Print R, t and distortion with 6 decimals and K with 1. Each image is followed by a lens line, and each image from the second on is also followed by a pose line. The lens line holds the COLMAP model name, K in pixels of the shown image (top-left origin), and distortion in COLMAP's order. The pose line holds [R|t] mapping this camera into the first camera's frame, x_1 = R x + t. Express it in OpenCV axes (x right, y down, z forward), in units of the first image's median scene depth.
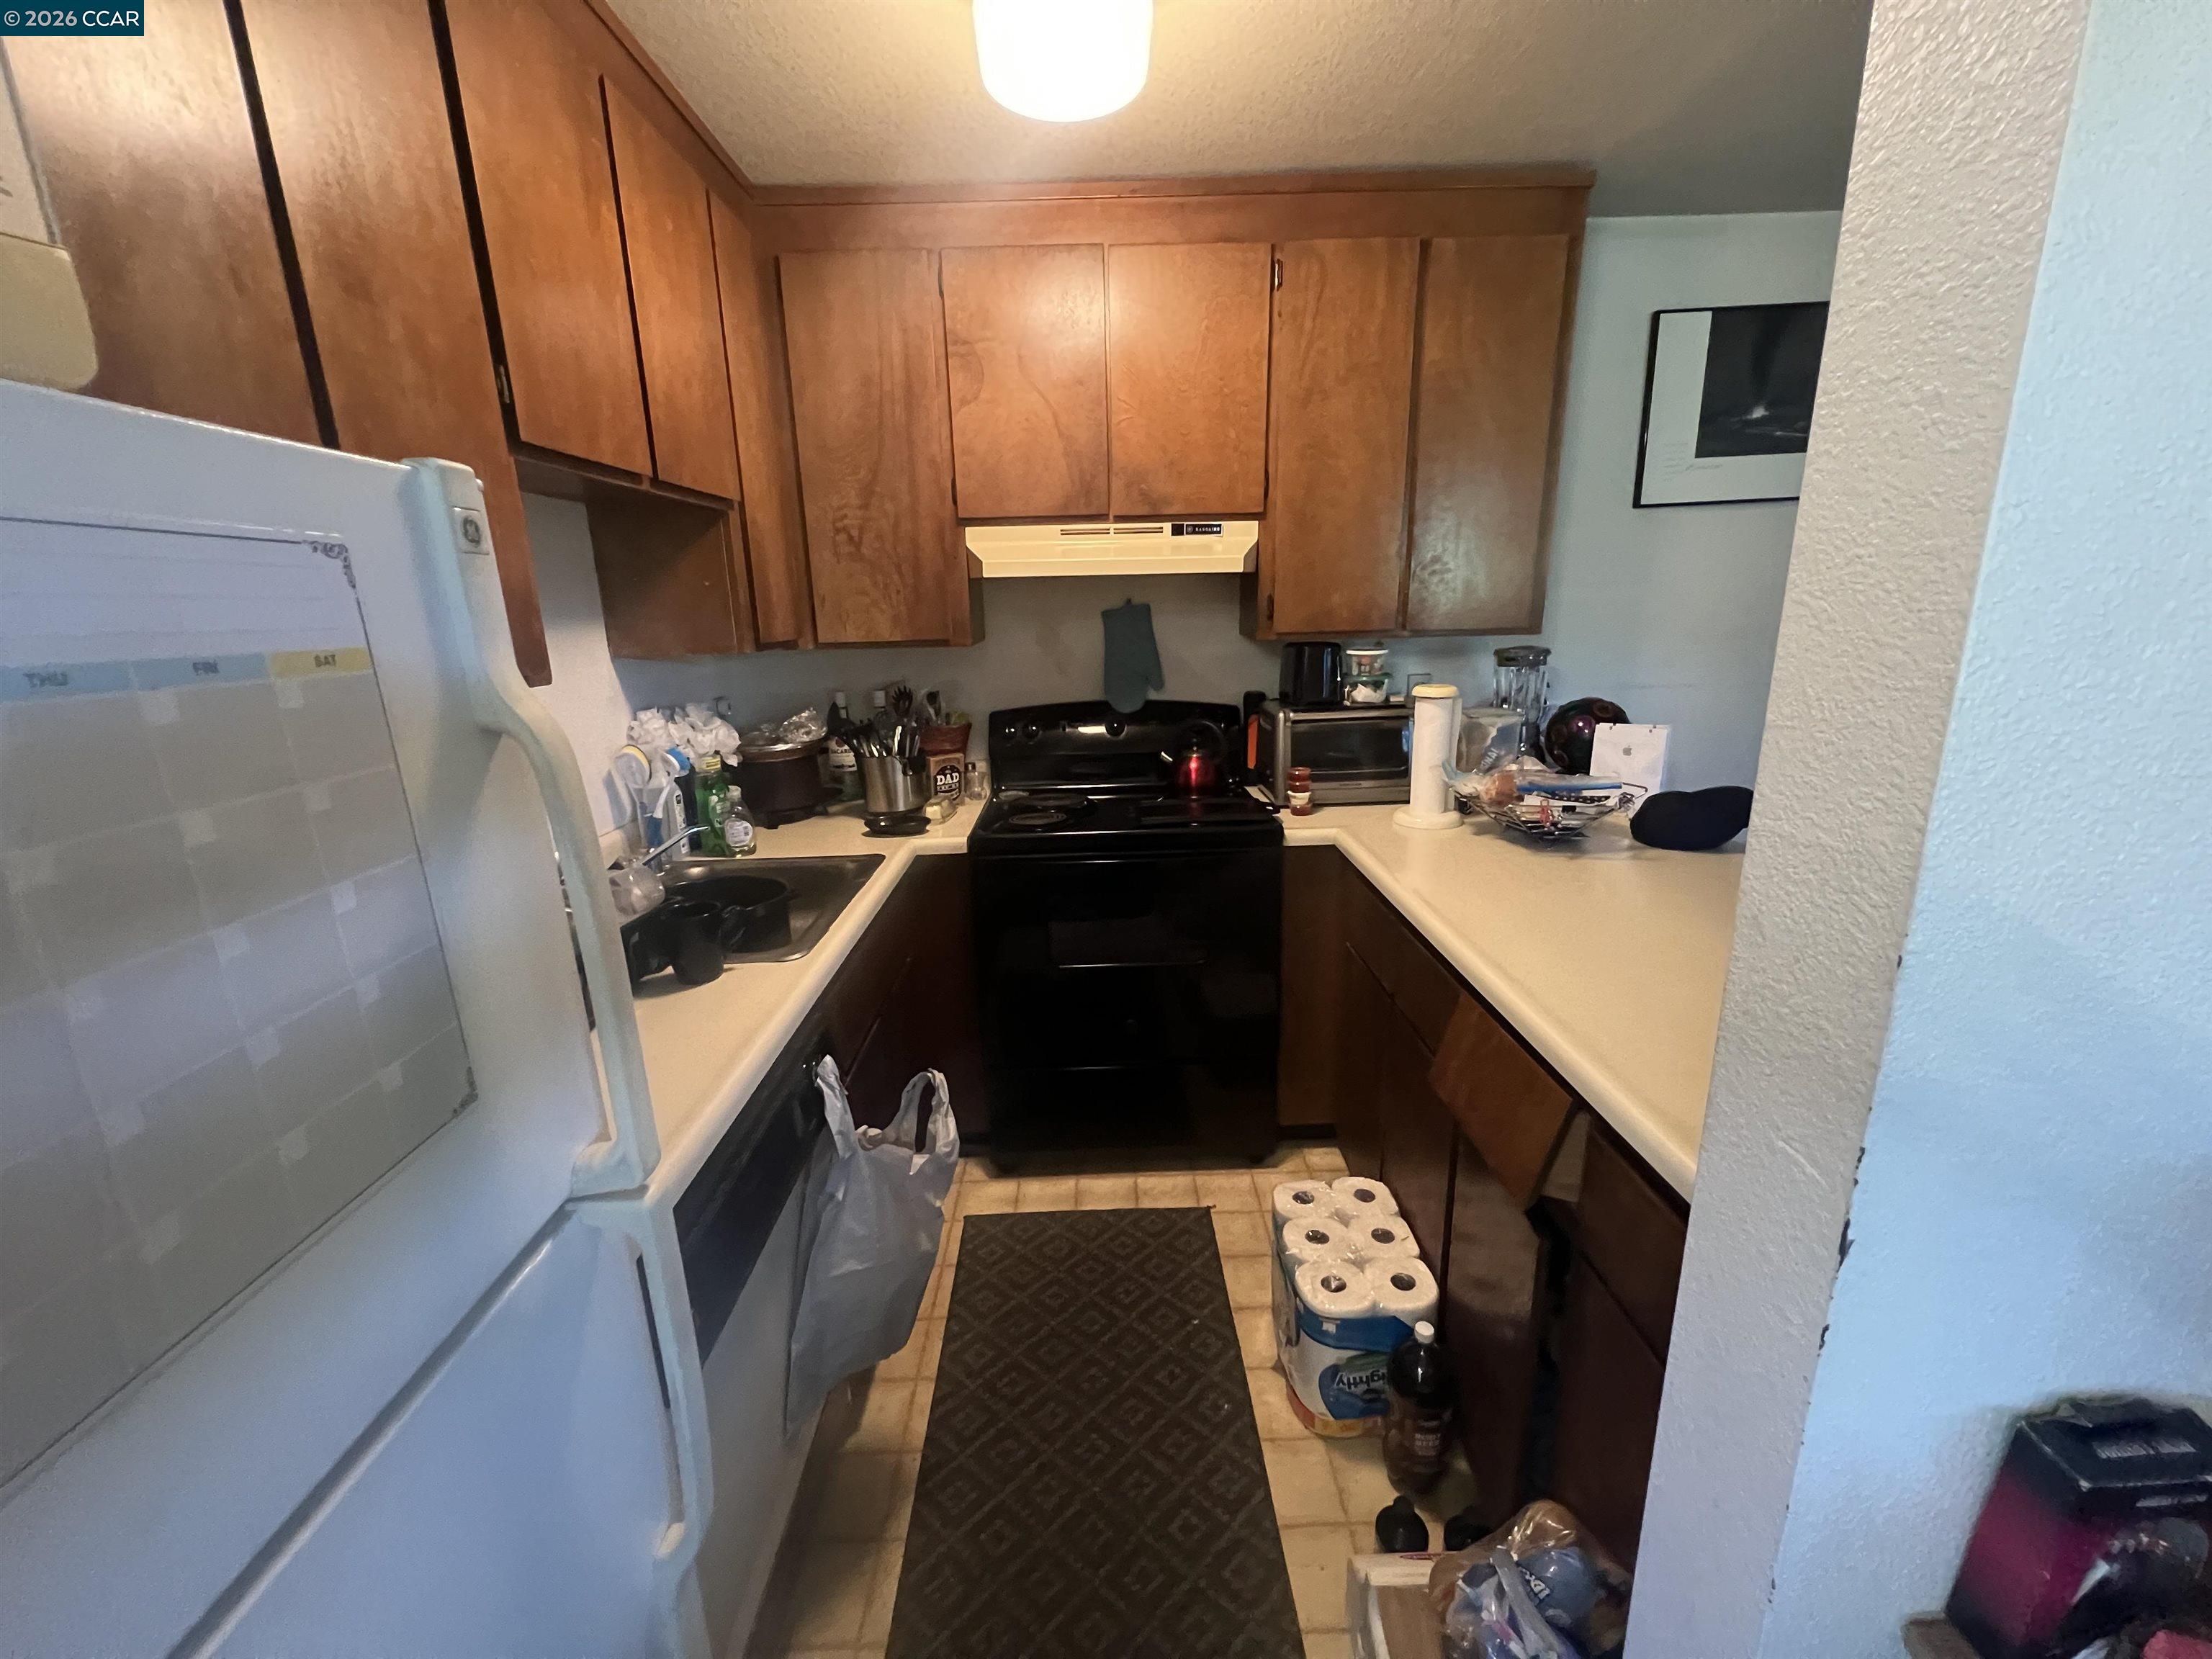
lens RADIAL K [[885.8, 0, 1098.8], [0, 885.8, 826.6], [0, 0, 1]] dist [0.000010, -0.000591]
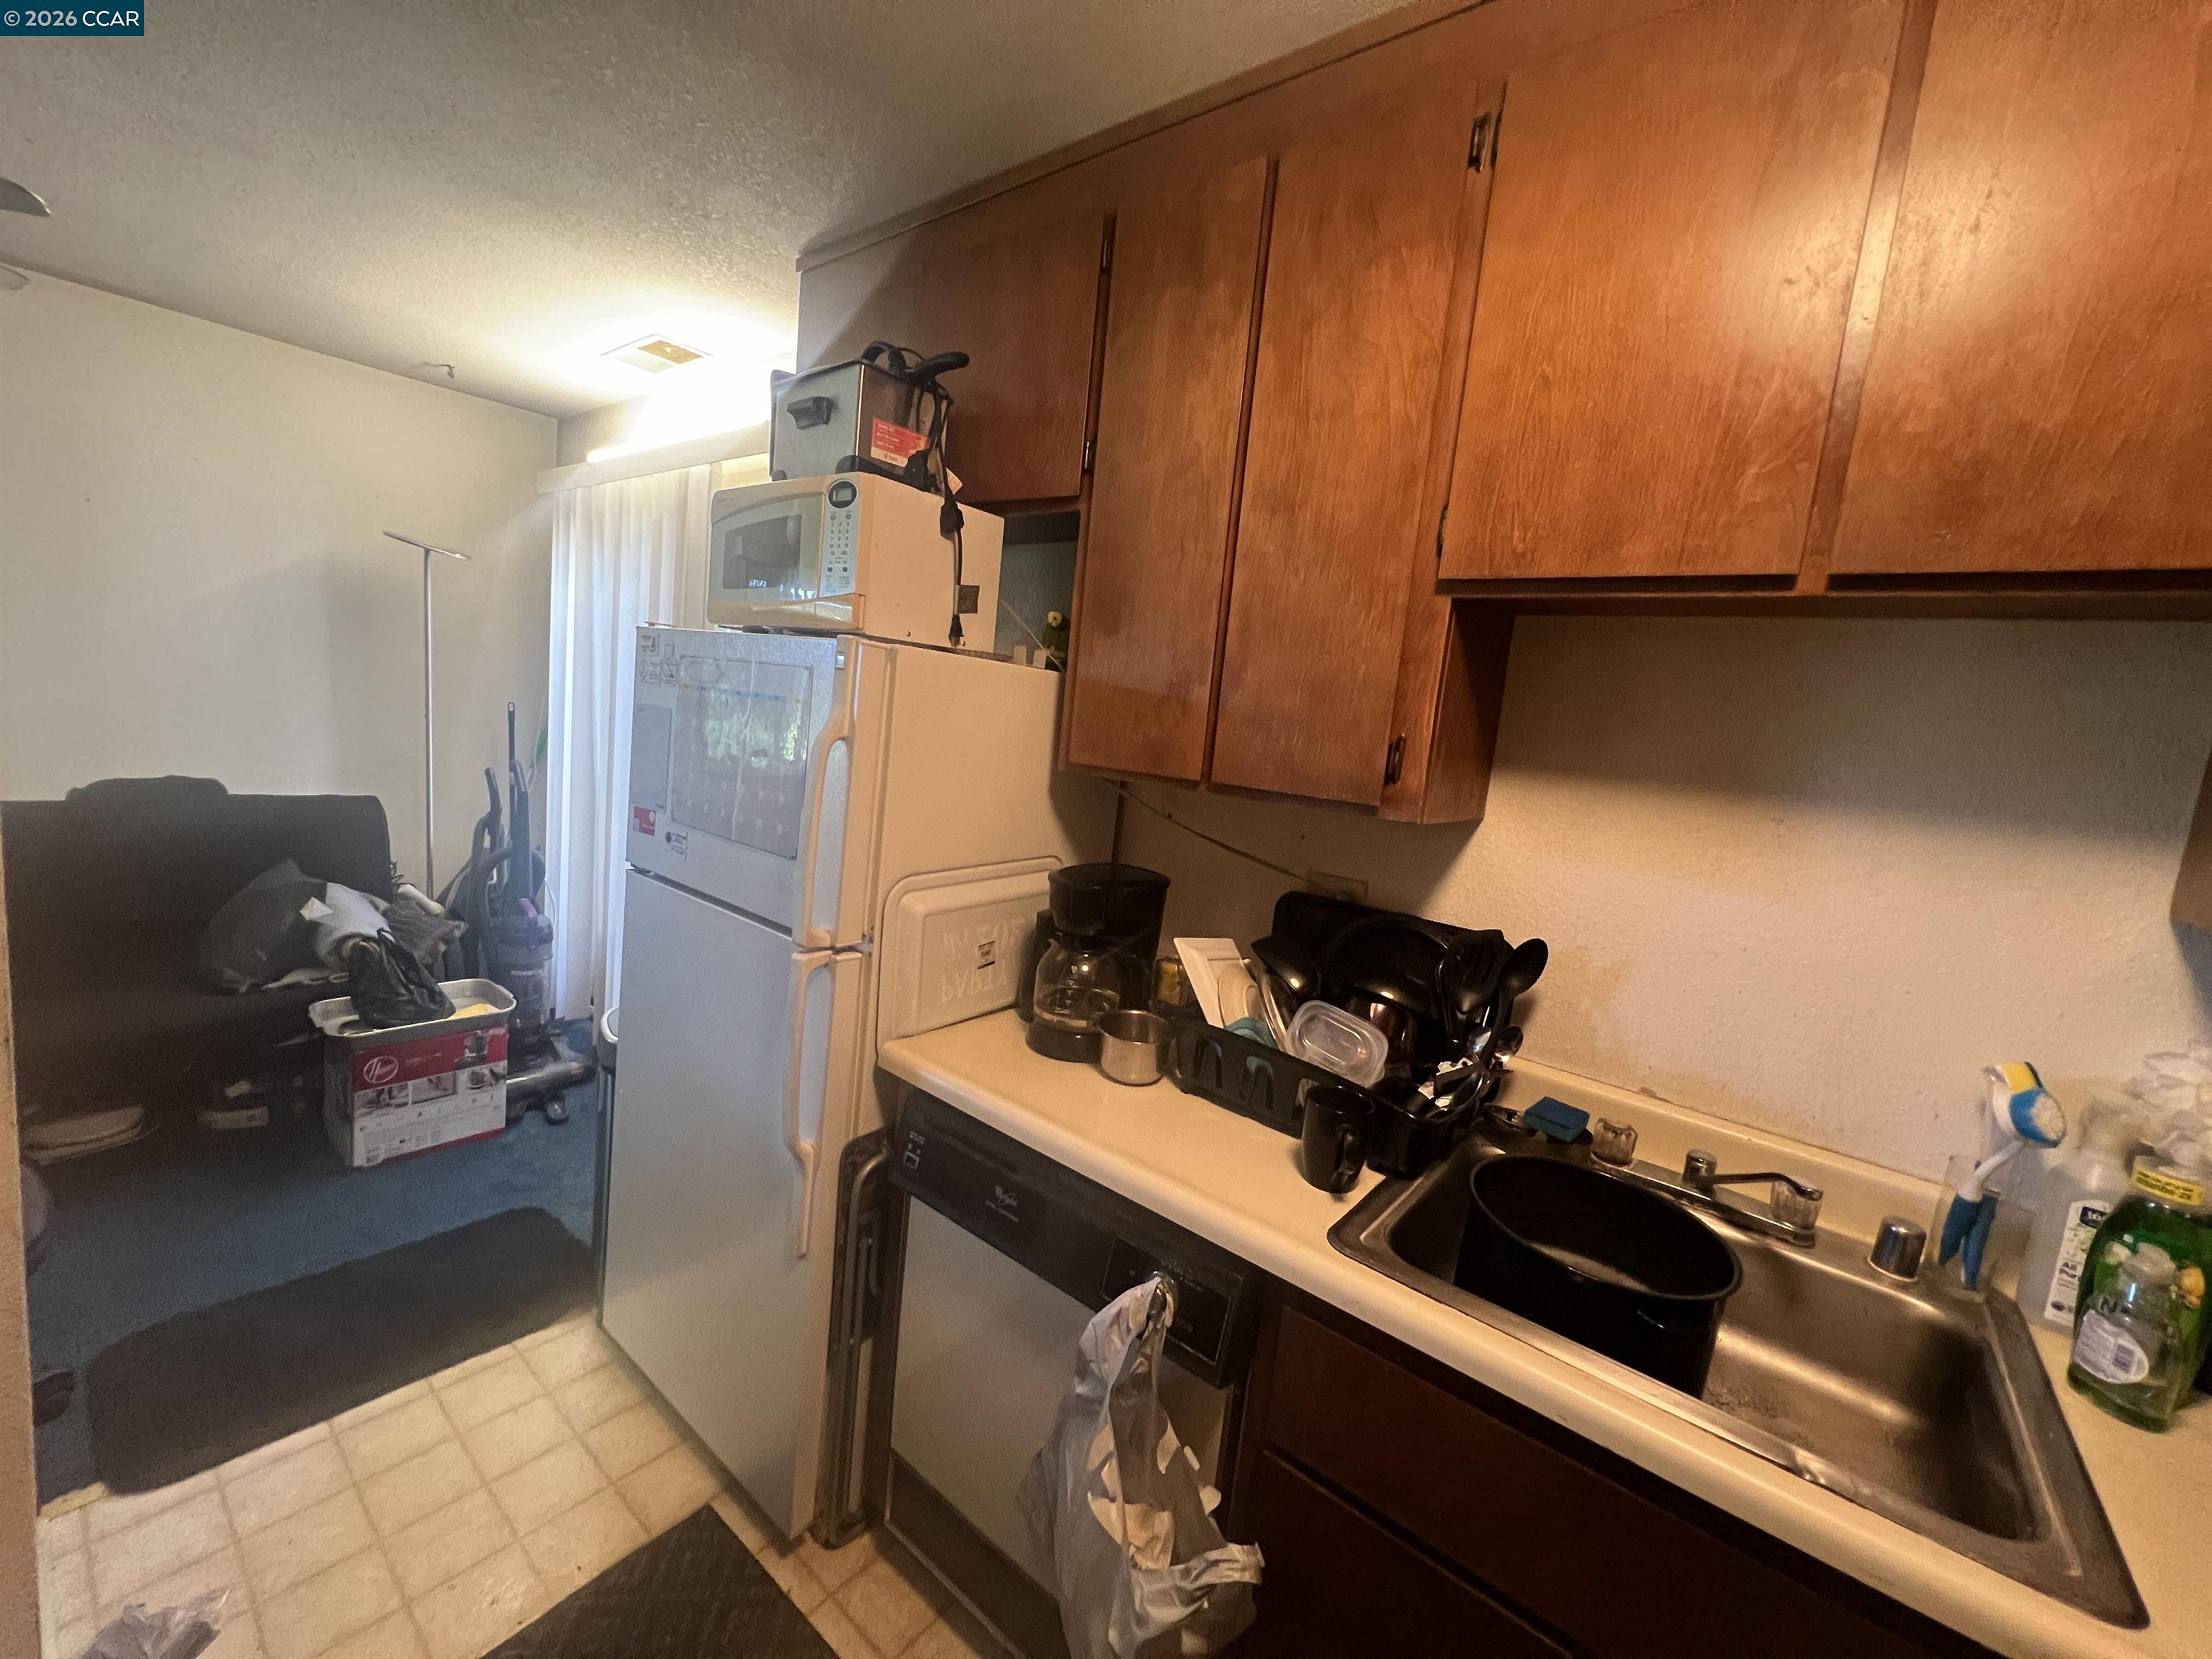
lens RADIAL K [[885.8, 0, 1098.8], [0, 885.8, 826.6], [0, 0, 1]] dist [0.000010, -0.000591]
pose [[-0.638108, 0.059966, -0.767608, 0.193542], [-0.268520, 0.917036, 0.294858, -0.205398], [0.721606, 0.394270, -0.569066, 0.770914]]
